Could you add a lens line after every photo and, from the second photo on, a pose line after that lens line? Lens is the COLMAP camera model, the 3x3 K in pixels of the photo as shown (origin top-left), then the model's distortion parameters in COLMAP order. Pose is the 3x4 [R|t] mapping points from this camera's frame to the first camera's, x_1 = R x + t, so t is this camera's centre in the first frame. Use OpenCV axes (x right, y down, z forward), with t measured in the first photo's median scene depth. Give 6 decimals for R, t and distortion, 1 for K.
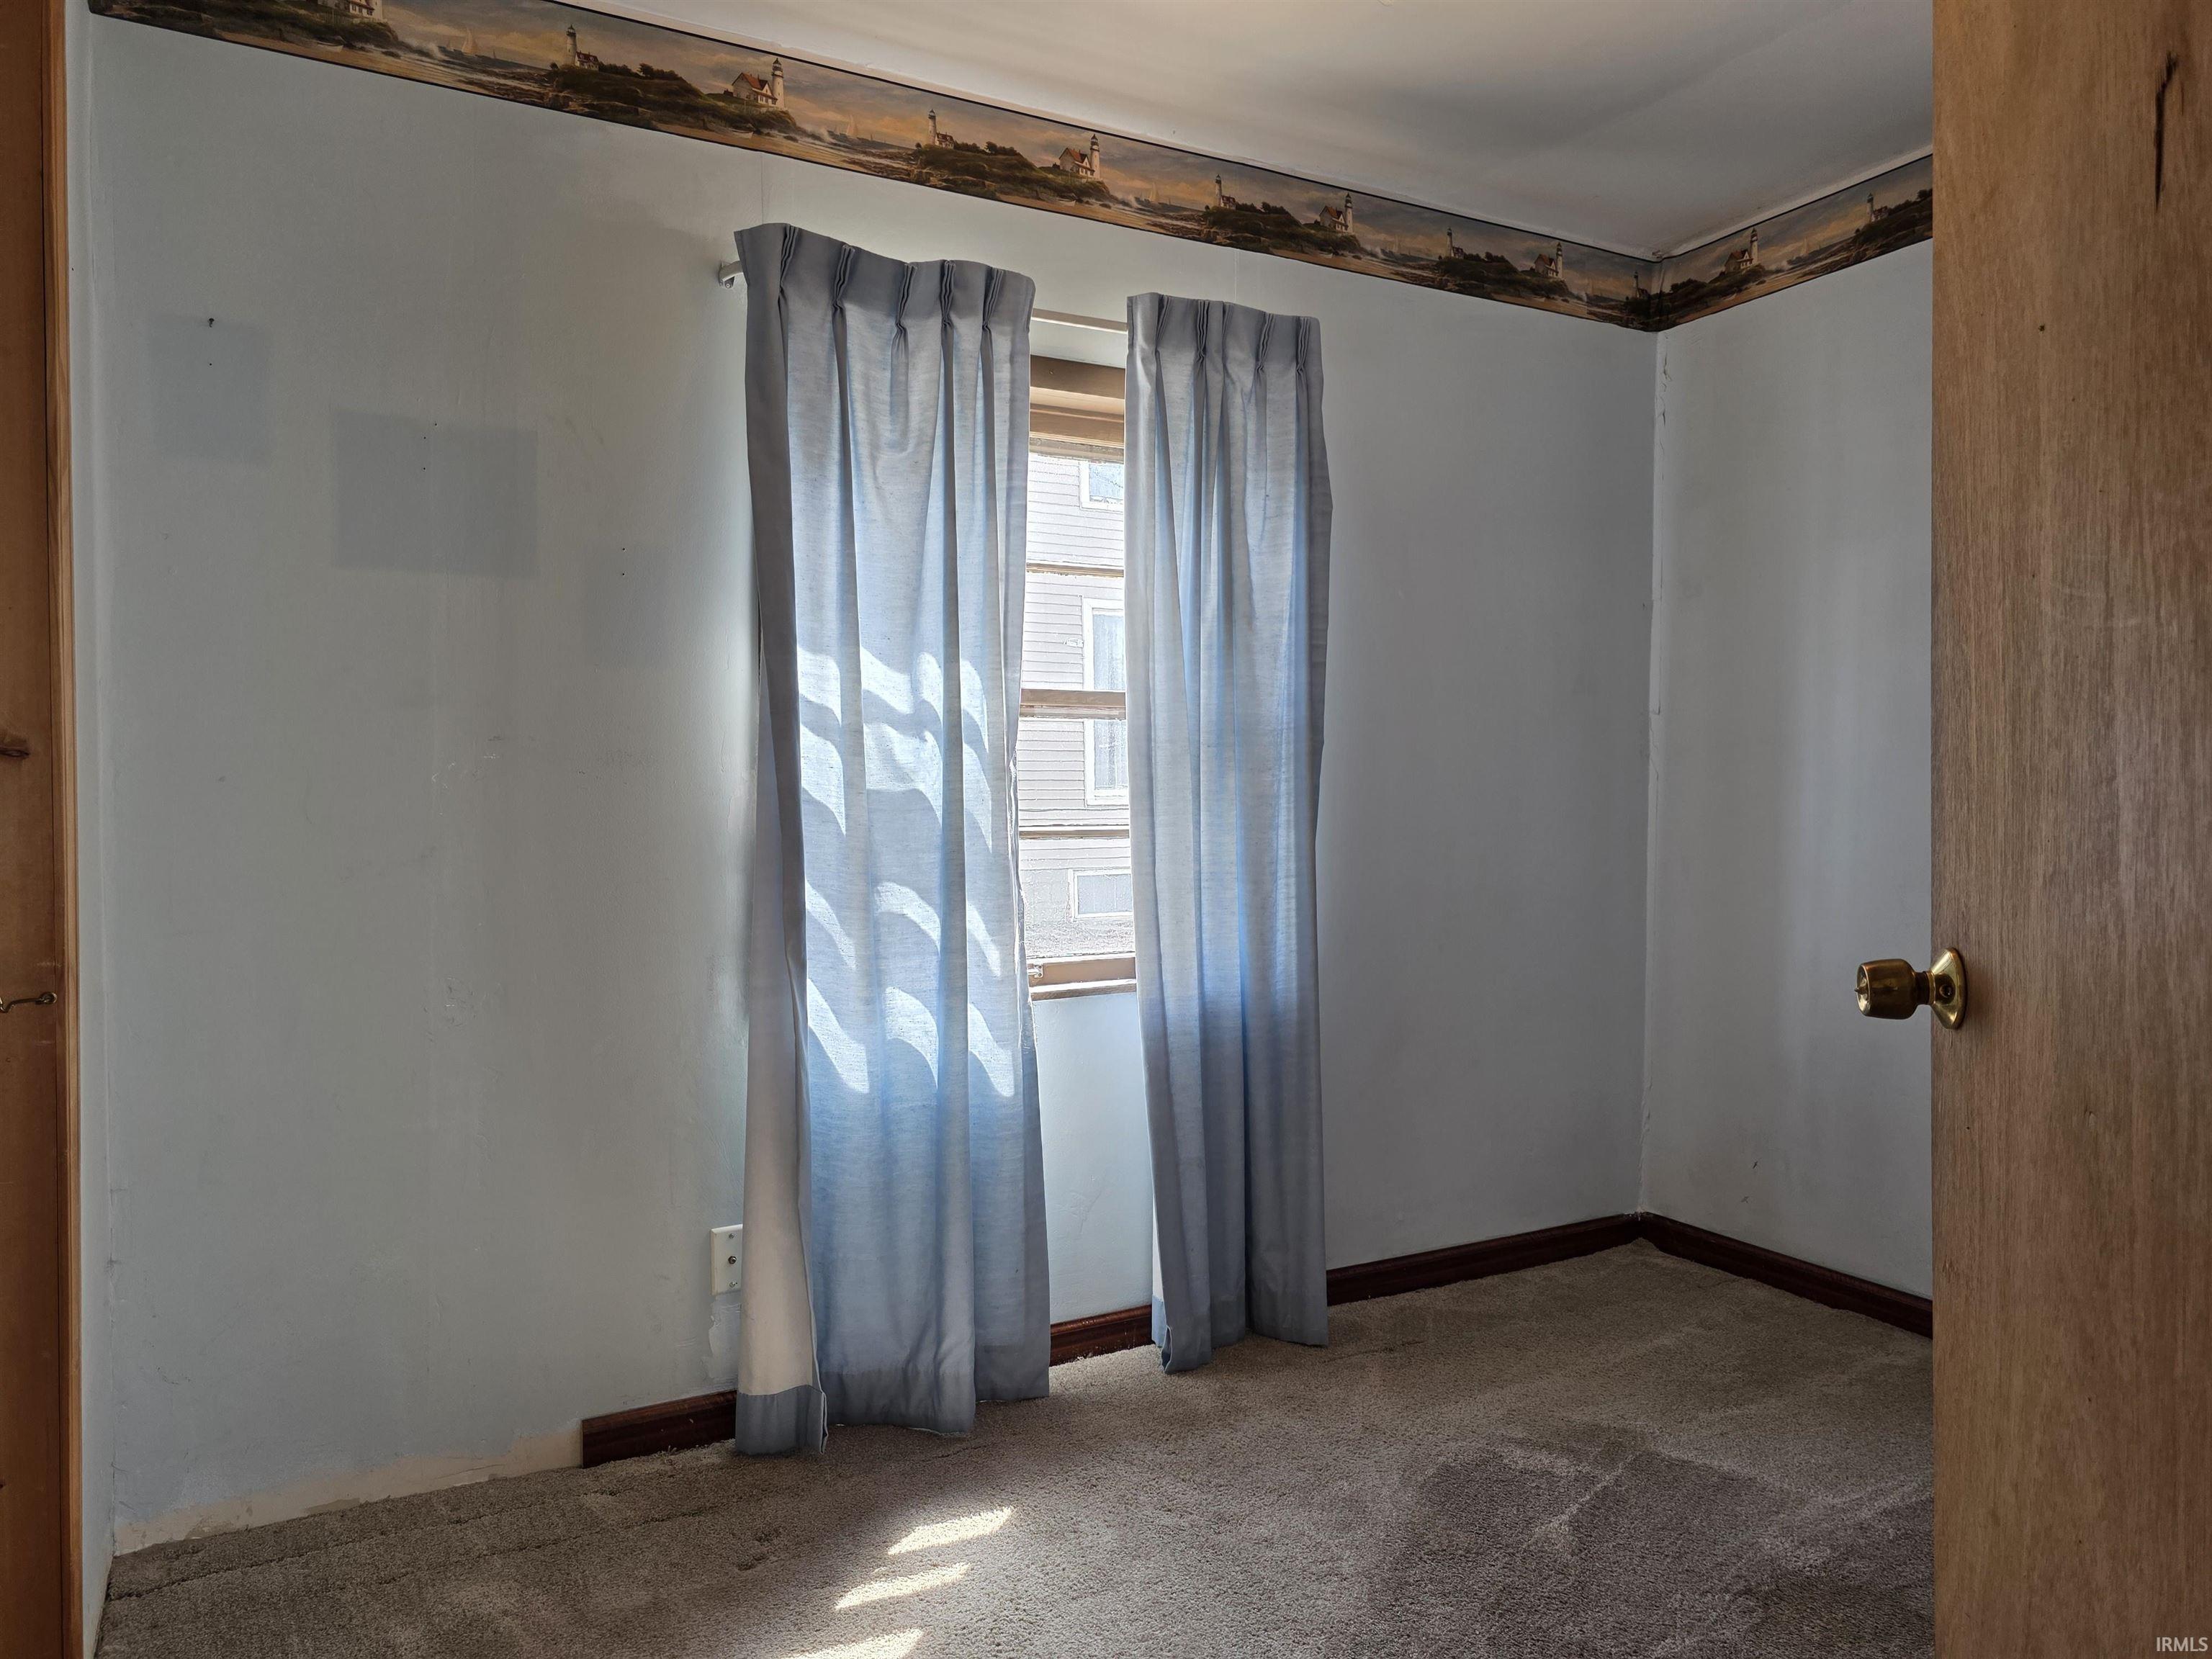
lens RADIAL K [[1489.1, 0, 1099.7], [0, 1489.1, 827.6], [0, 0, 1]] dist [0.060677, -0.052812]
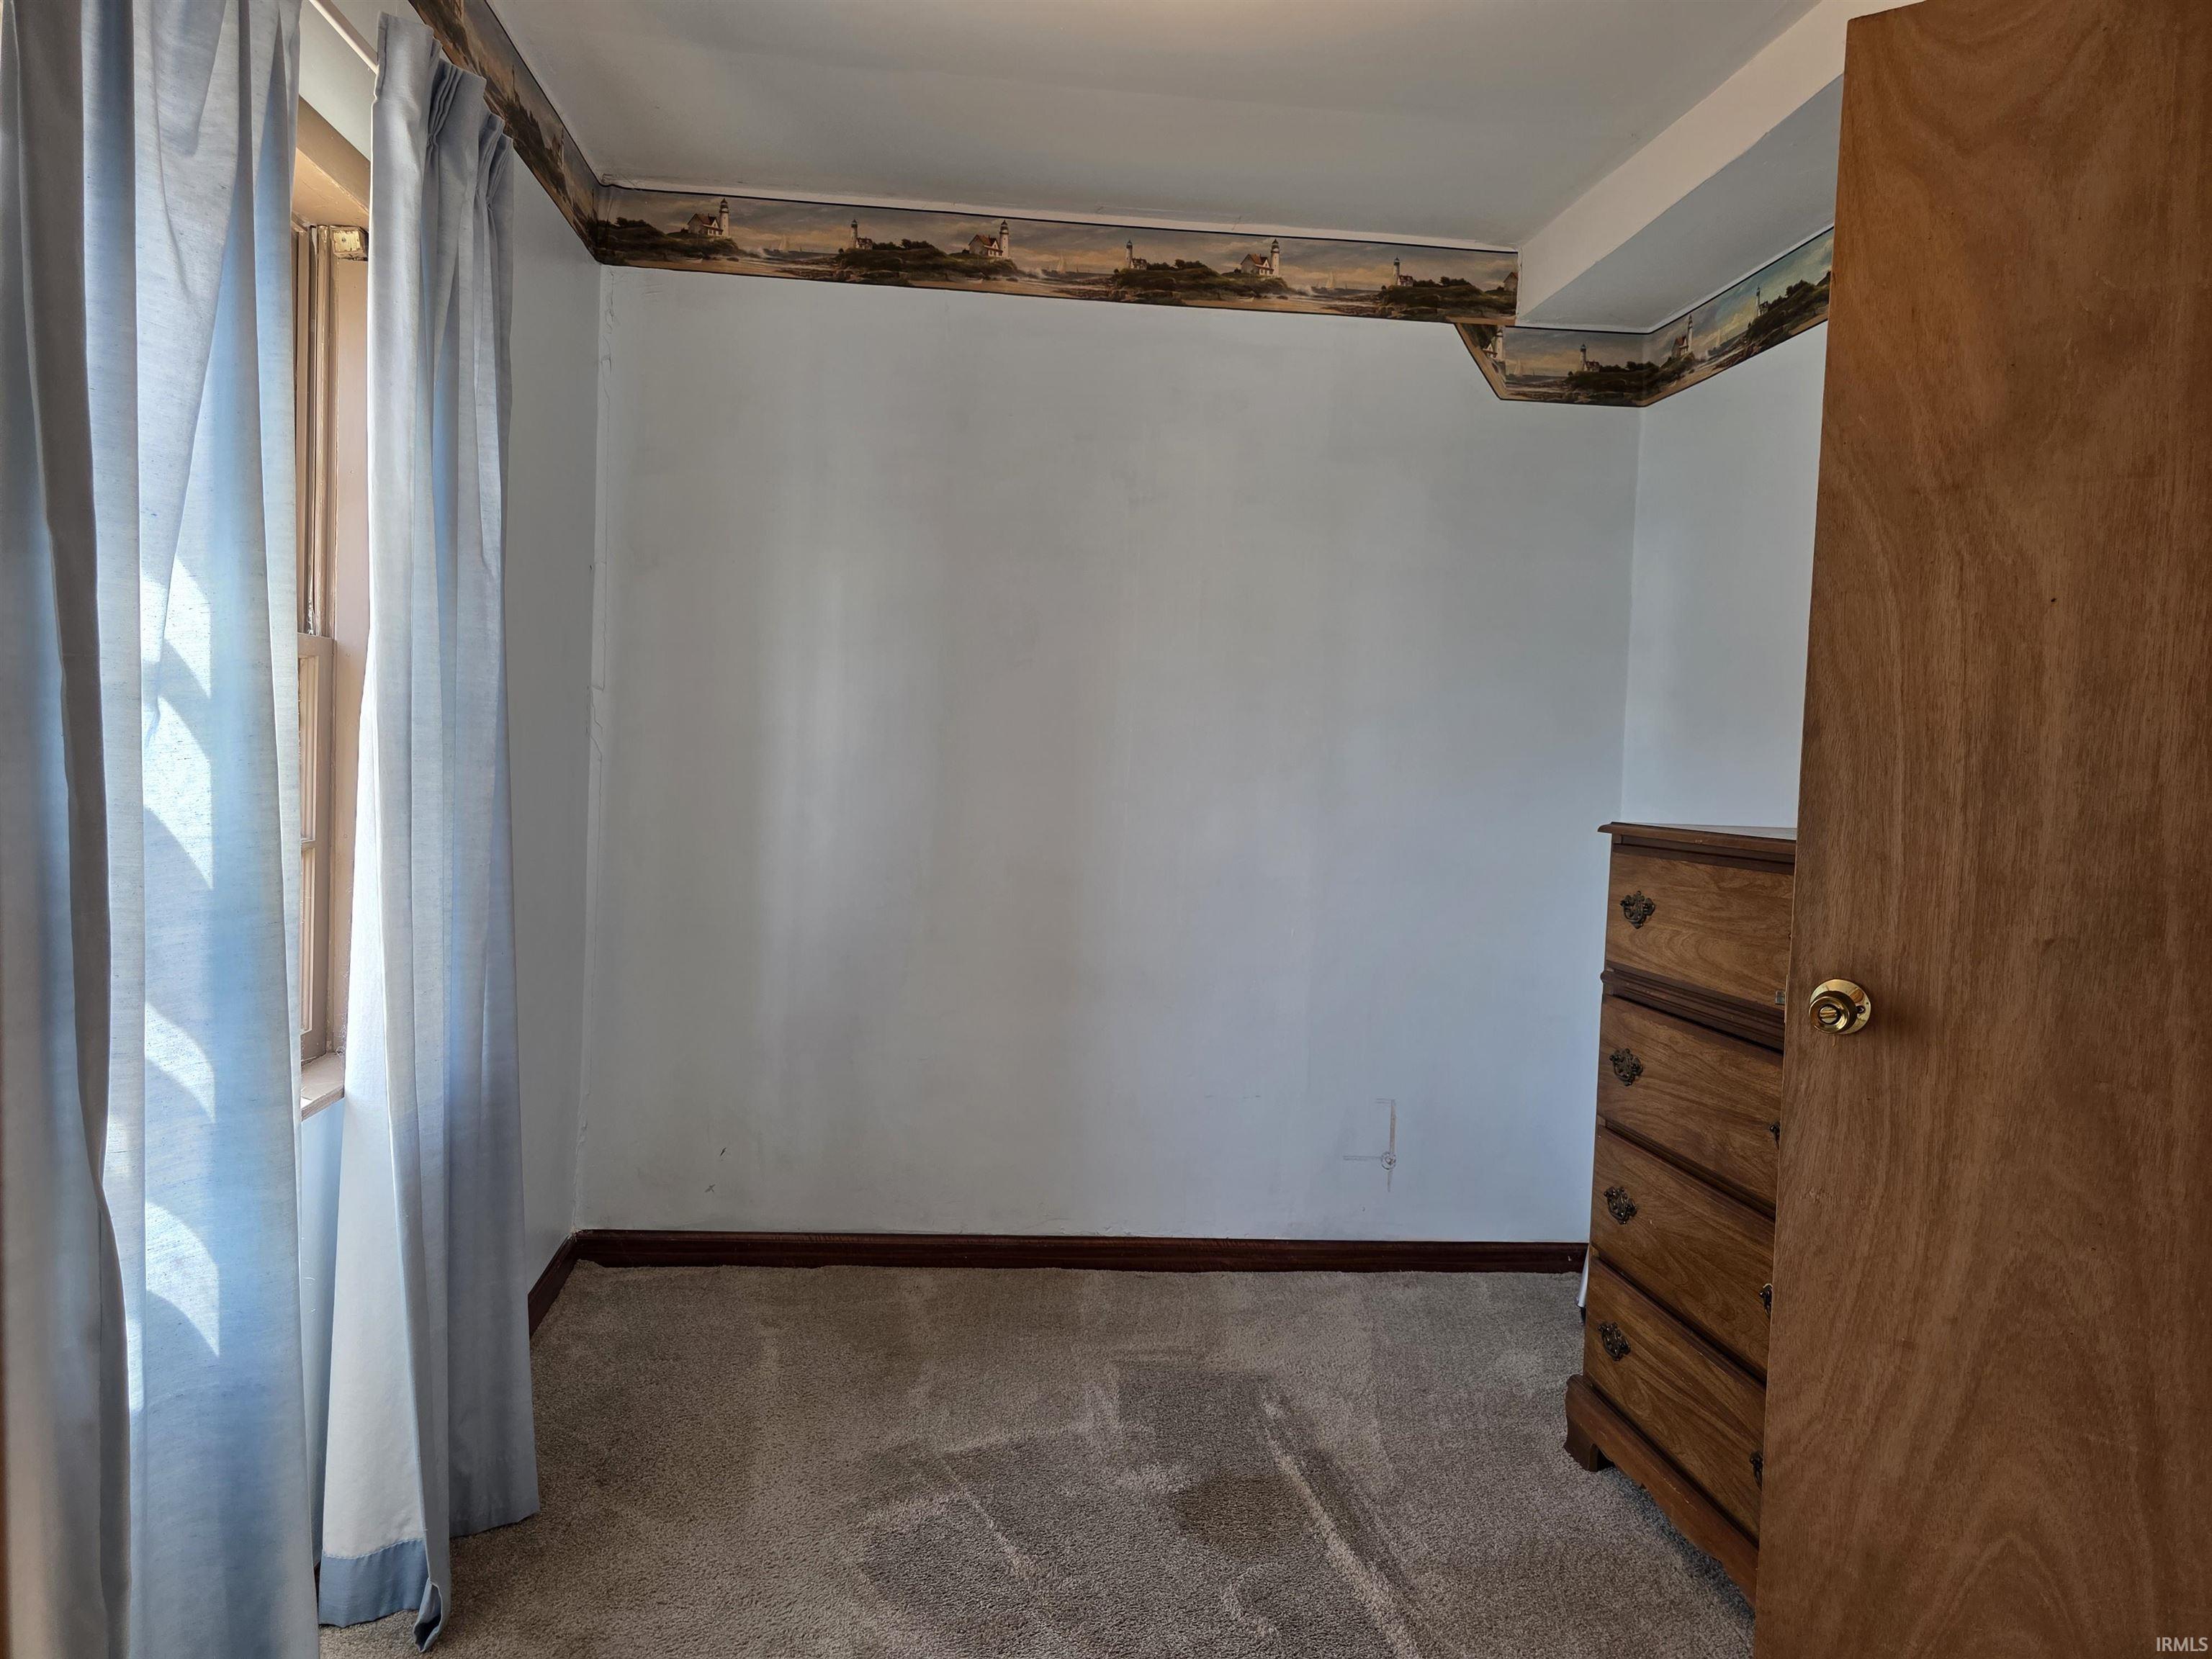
lens RADIAL K [[1489.1, 0, 1100.6], [0, 1489.1, 838.2], [0, 0, 1]] dist [0.060677, -0.052812]
pose [[0.400426, -0.031926, 0.915773, -0.398126], [-0.024116, 0.998679, 0.045362, -0.039250], [-0.916012, -0.040249, 0.399128, 0.405327]]
